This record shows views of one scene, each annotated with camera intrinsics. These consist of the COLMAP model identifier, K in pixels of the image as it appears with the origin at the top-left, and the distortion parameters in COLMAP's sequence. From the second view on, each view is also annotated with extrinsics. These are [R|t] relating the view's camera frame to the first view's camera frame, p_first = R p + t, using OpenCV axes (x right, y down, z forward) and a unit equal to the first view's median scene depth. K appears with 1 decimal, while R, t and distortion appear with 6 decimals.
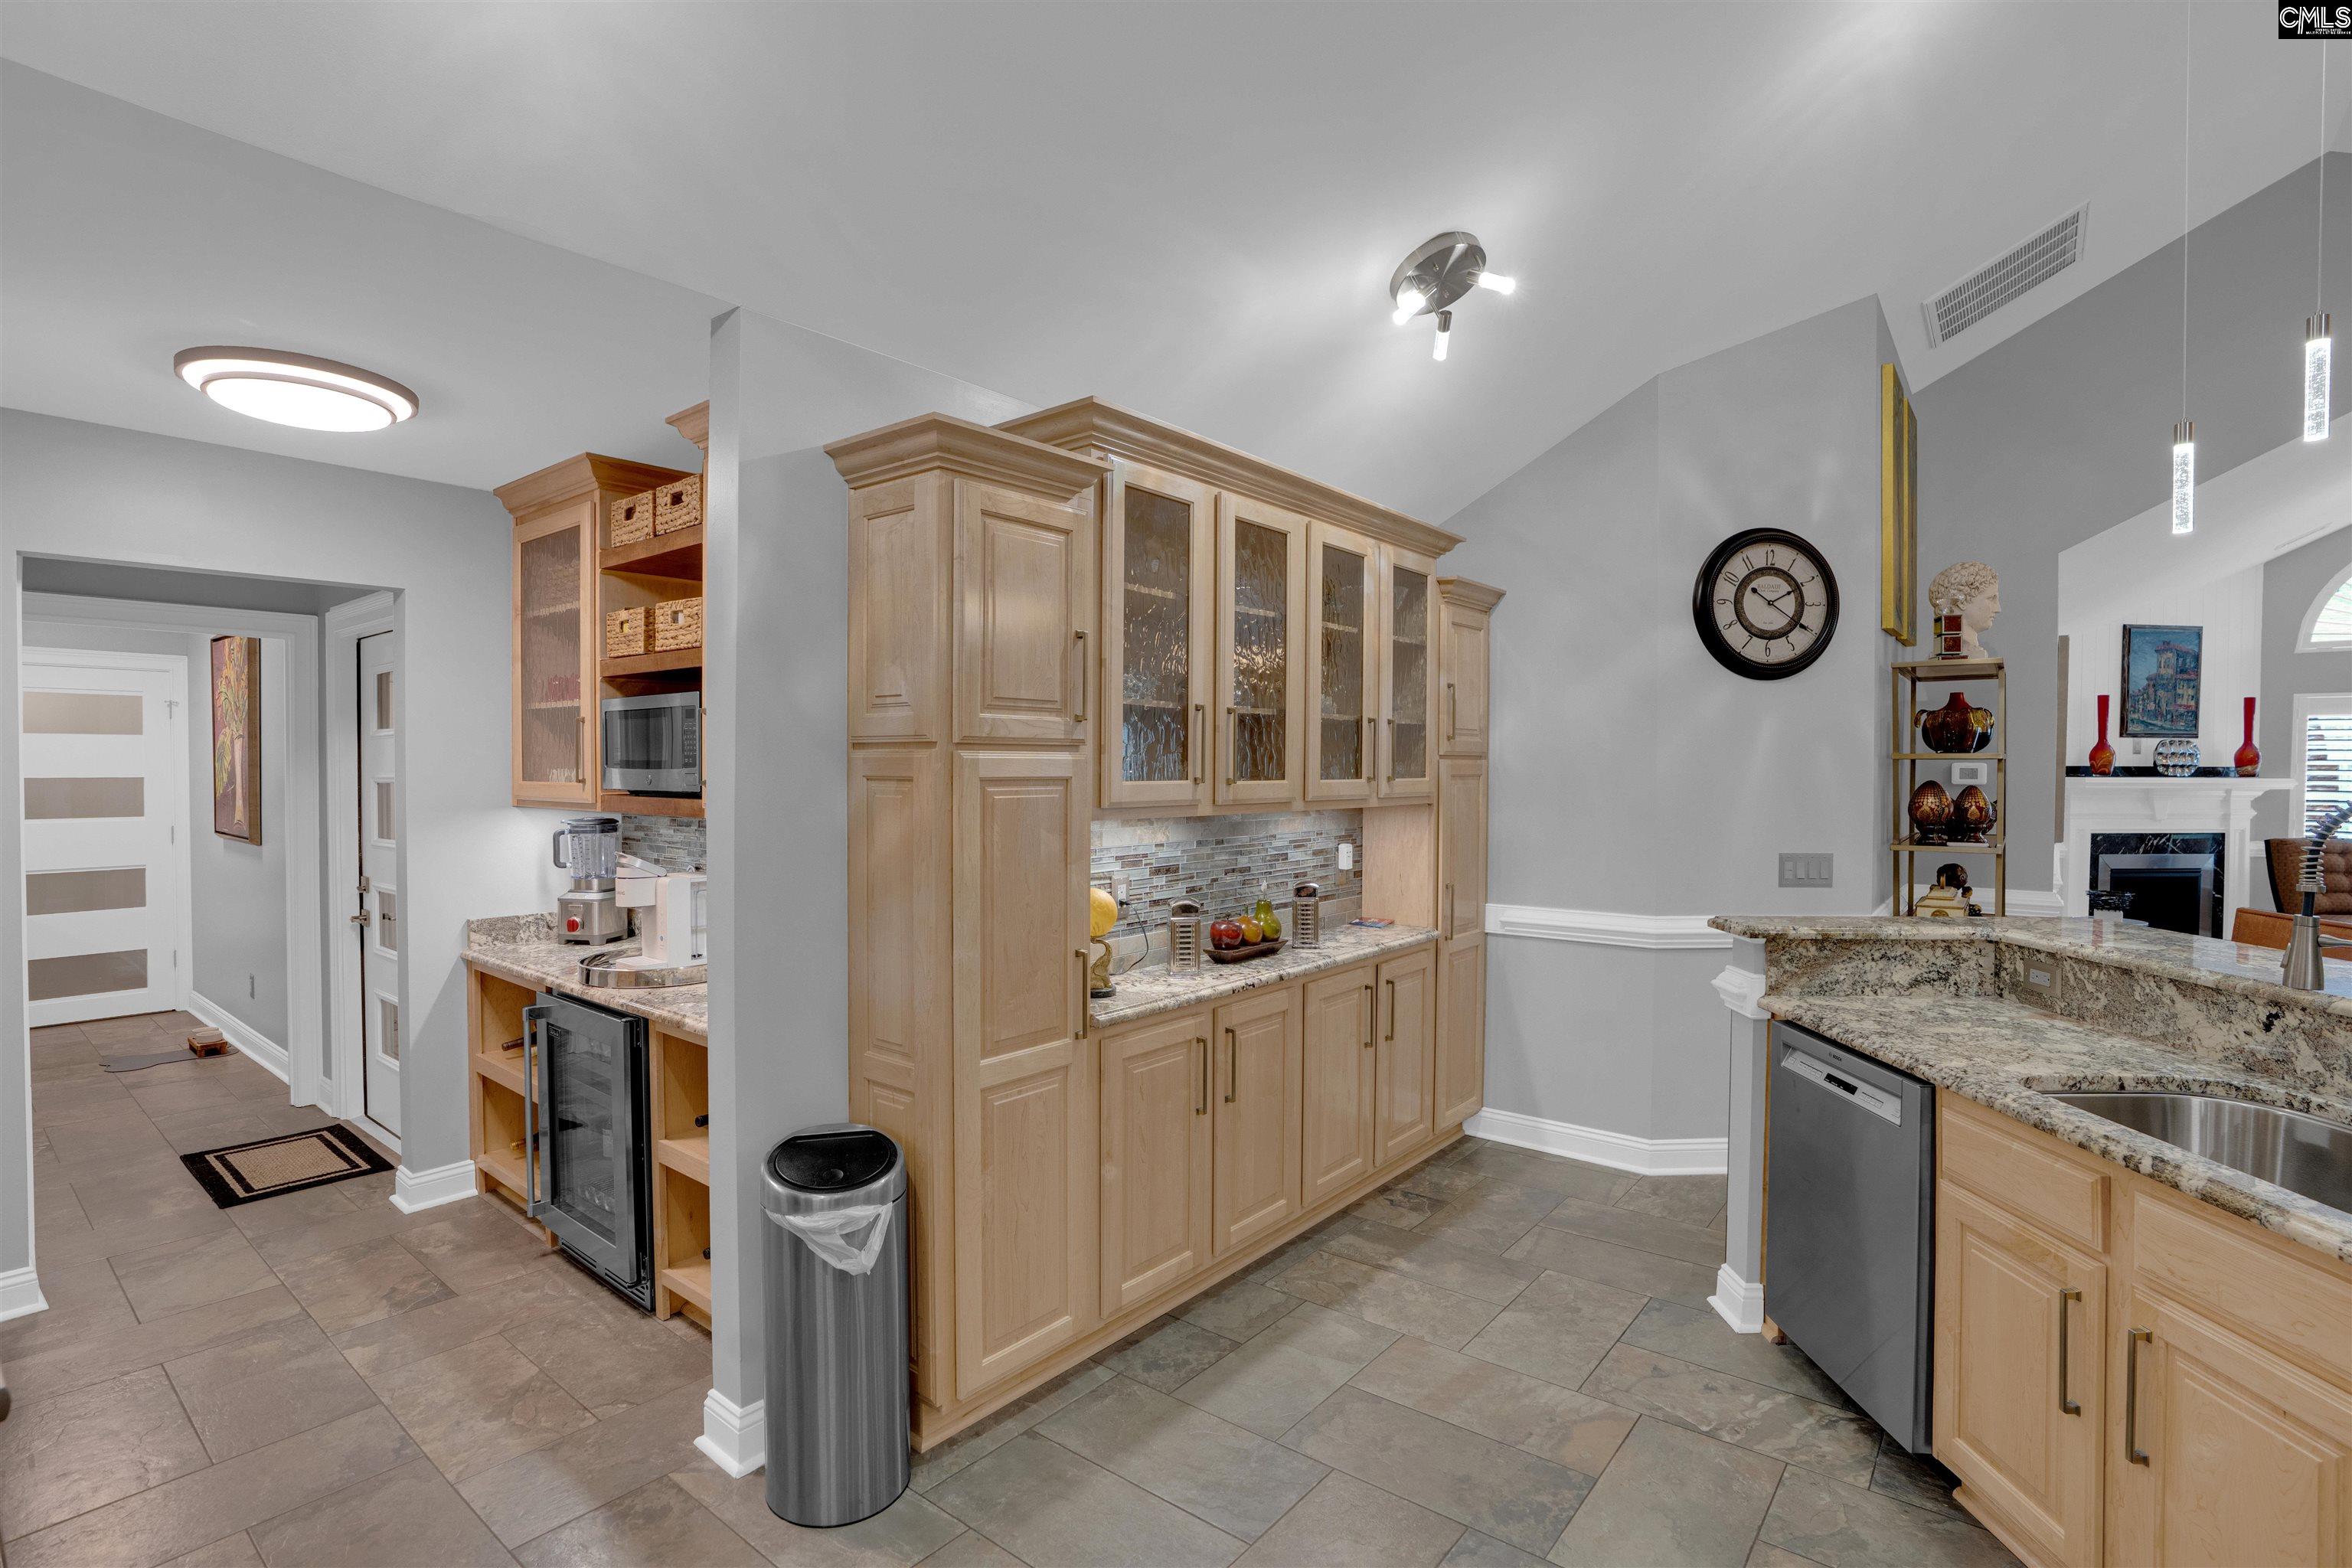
lens RADIAL K [[1109.2, 0, 1183.8], [0, 1109.2, 792.9], [0, 0, 1]] dist [-0.051411, 0.019169]
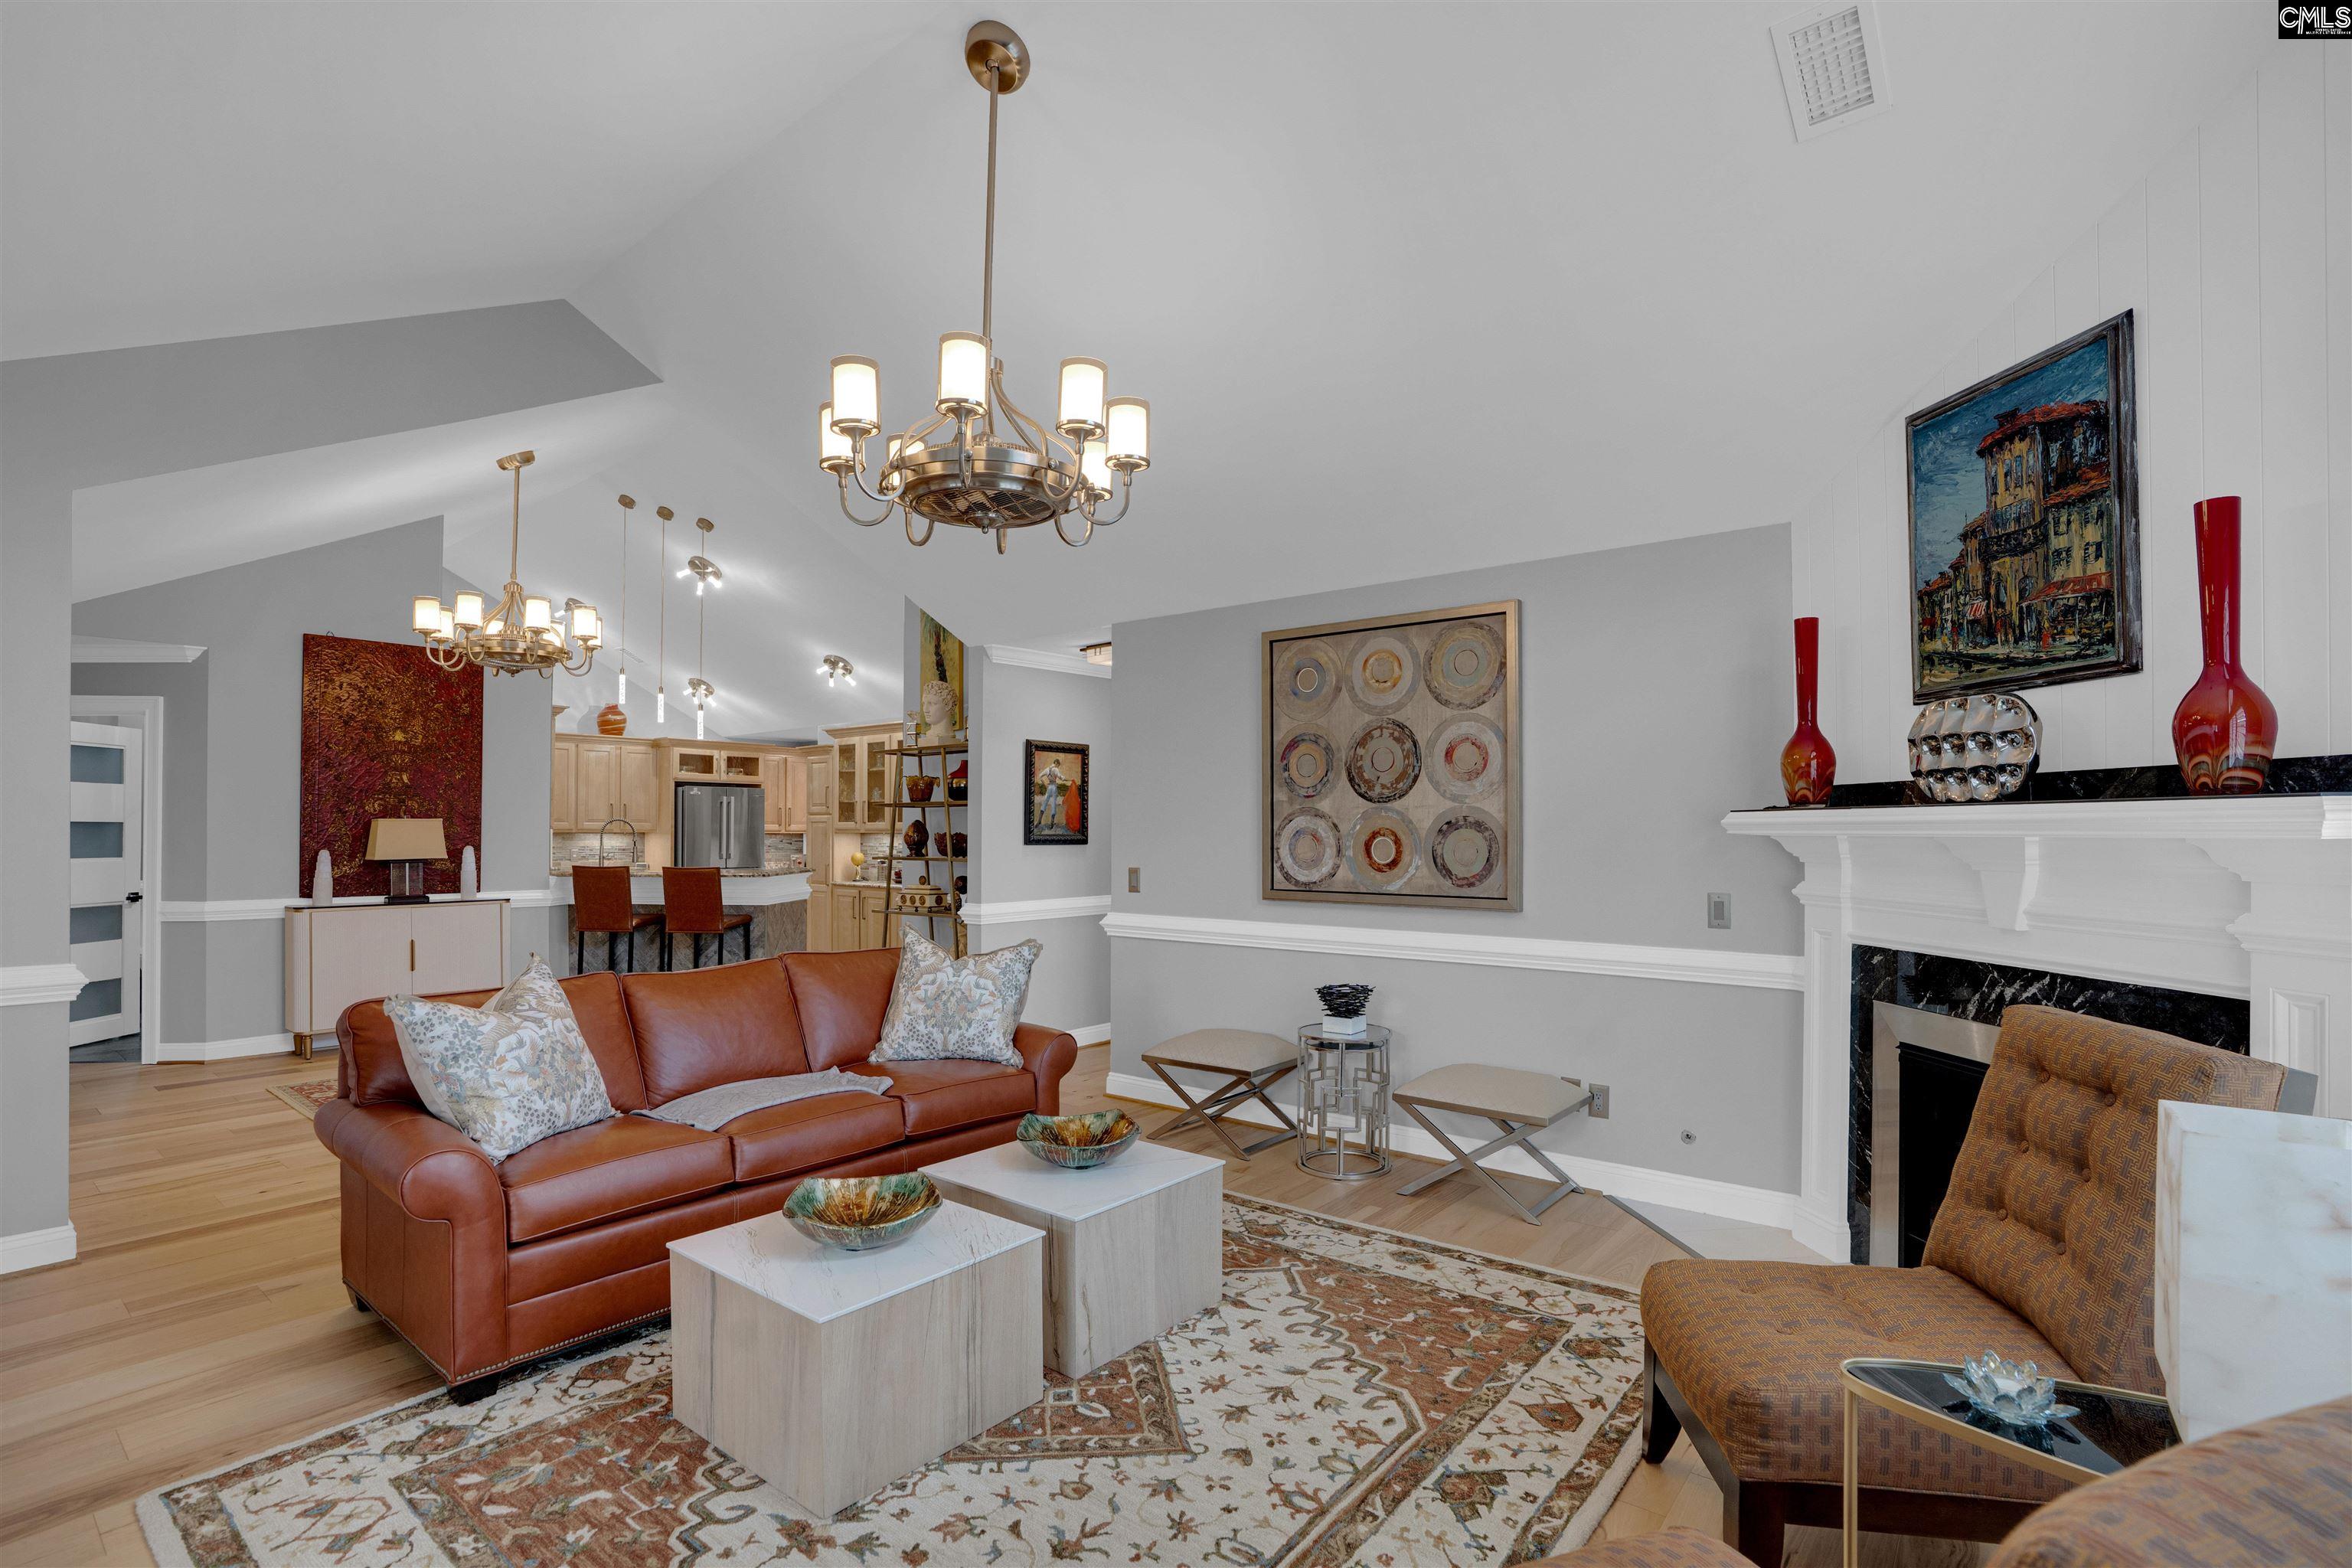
lens RADIAL K [[1100.6, 0, 1176.2], [0, 1100.6, 821.8], [0, 0, 1]] dist [-0.065824, 0.026468]
pose [[-0.006292, -0.011485, -0.999914, 2.565942], [-0.023668, 0.999656, -0.011333, 0.001752], [0.999700, 0.023595, -0.006562, 1.507940]]
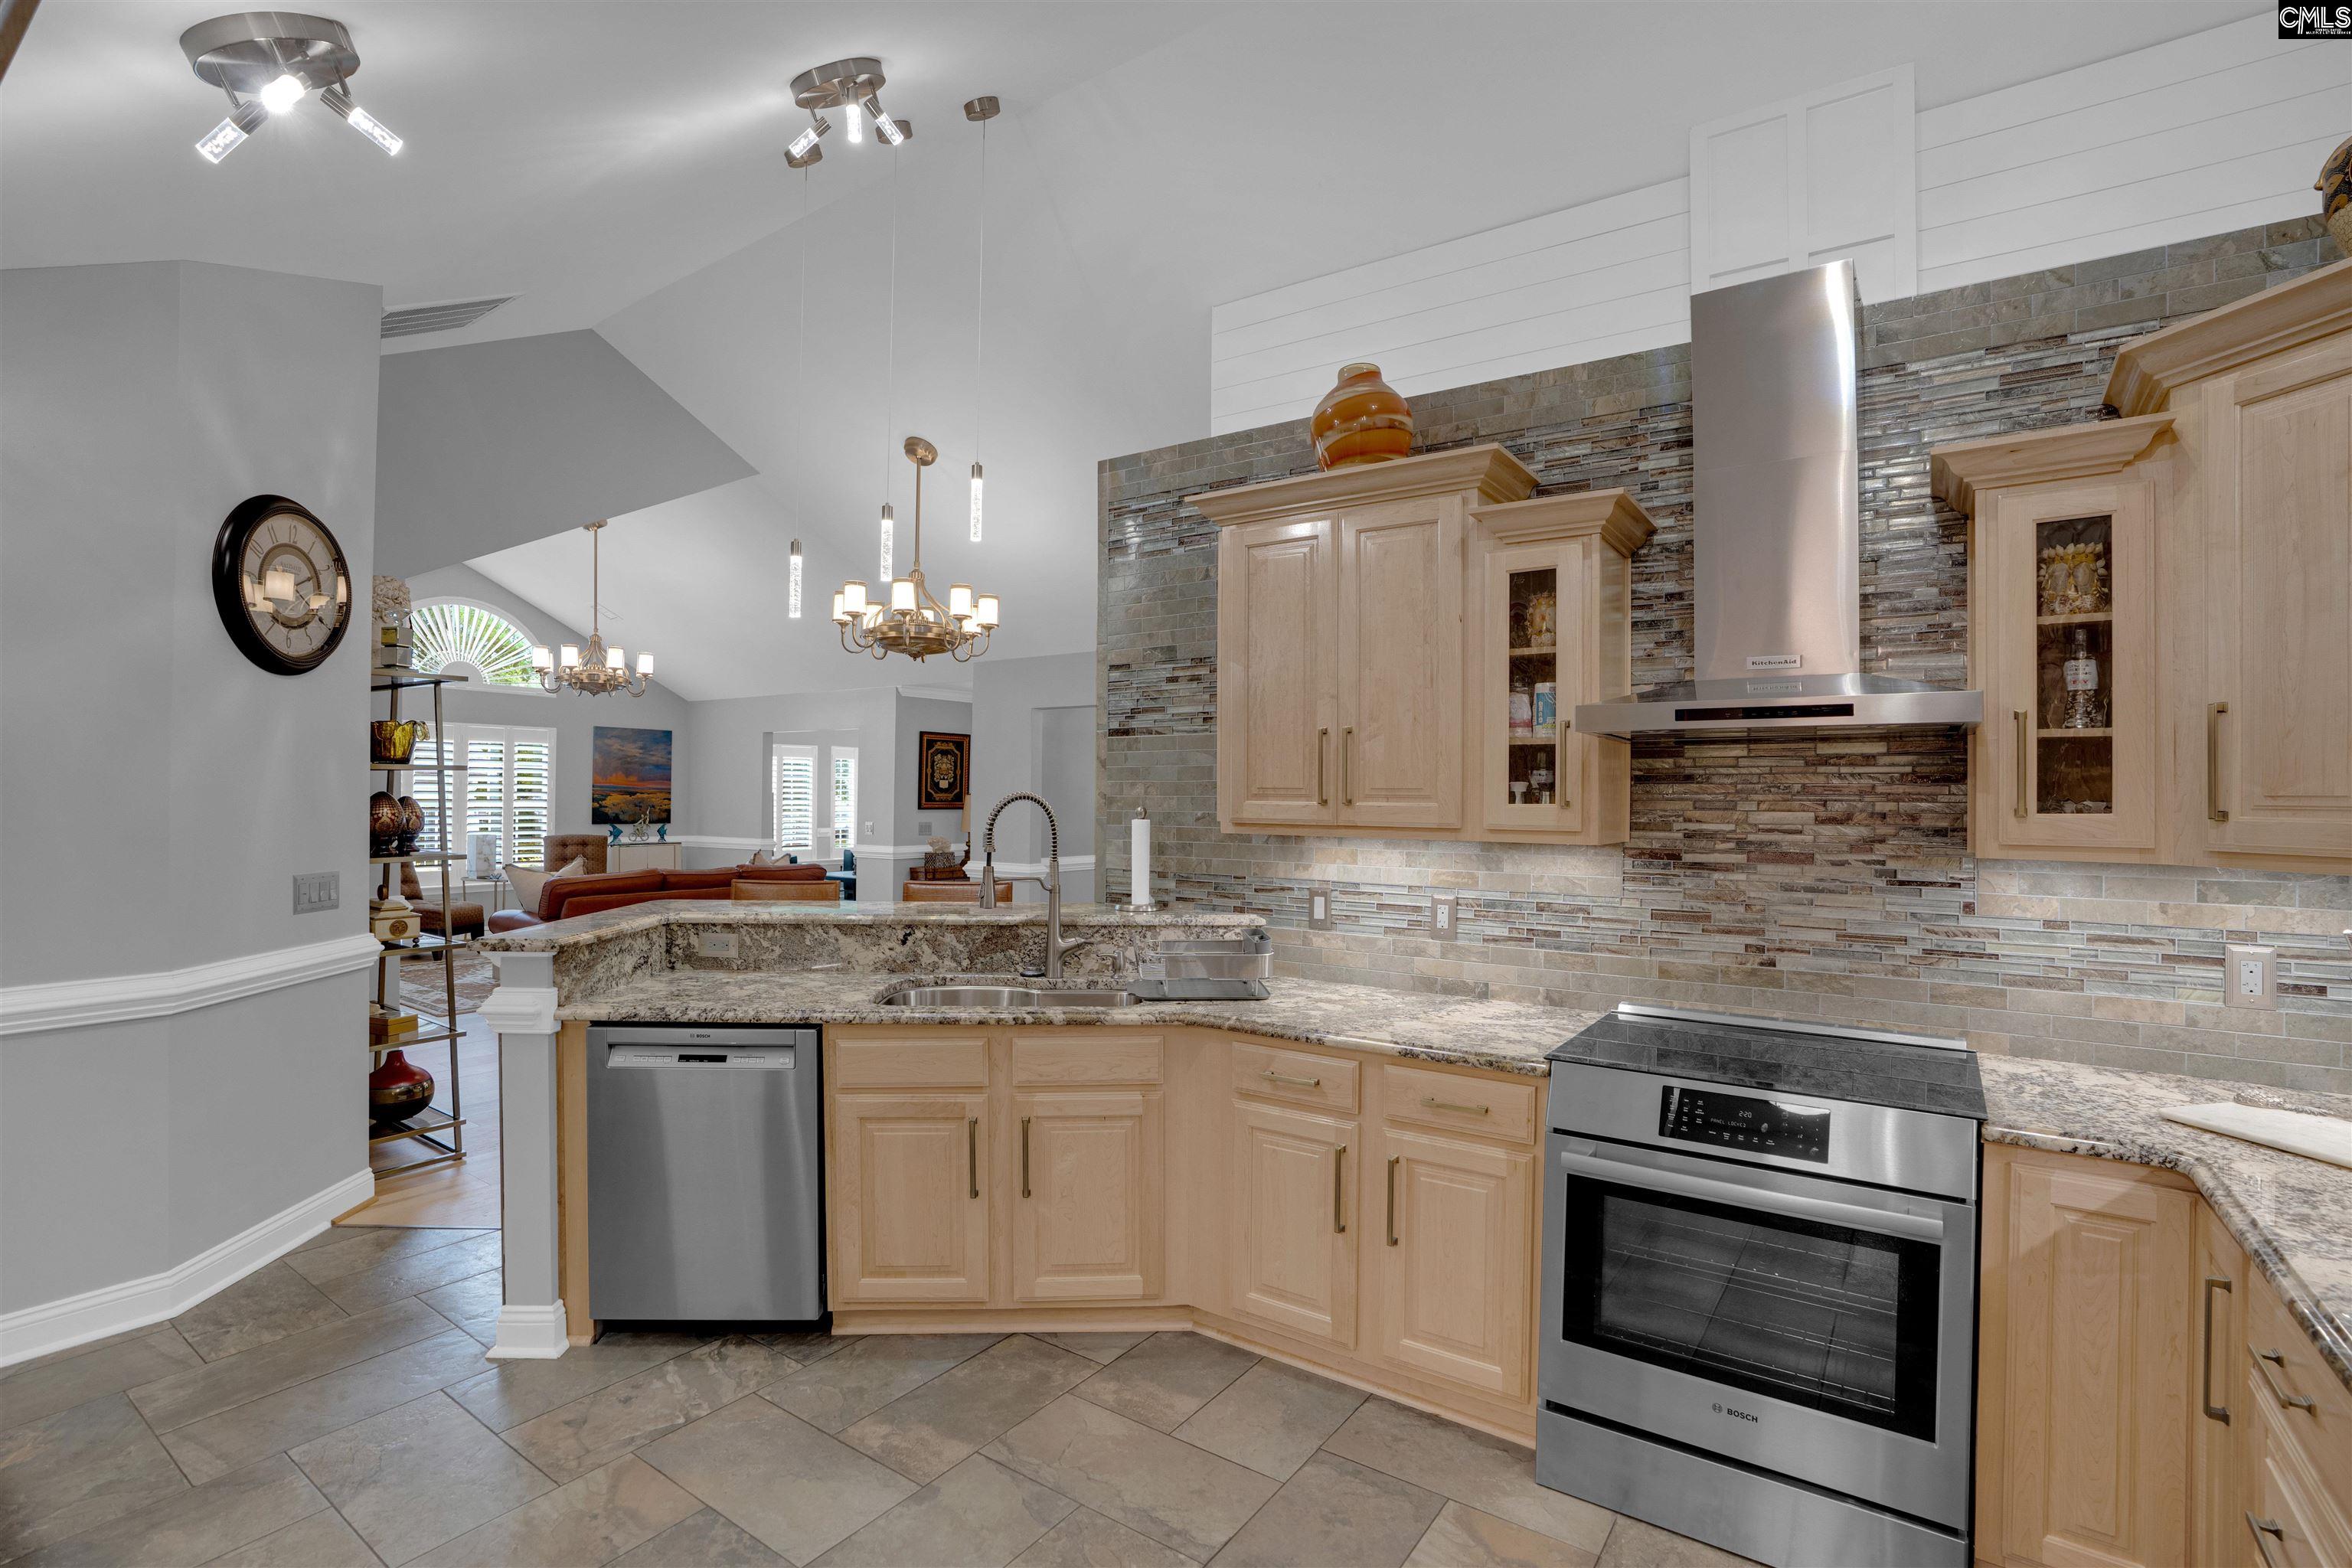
lens RADIAL K [[1086.9, 0, 1172.6], [0, 1086.9, 787.5], [0, 0, 1]] dist [-0.061840, 0.023308]
pose [[-0.057104, 0.001706, 0.998367, -0.334481], [0.013820, 0.999904, -0.000918, -0.004143], [-0.998273, 0.013745, -0.057122, 0.356527]]
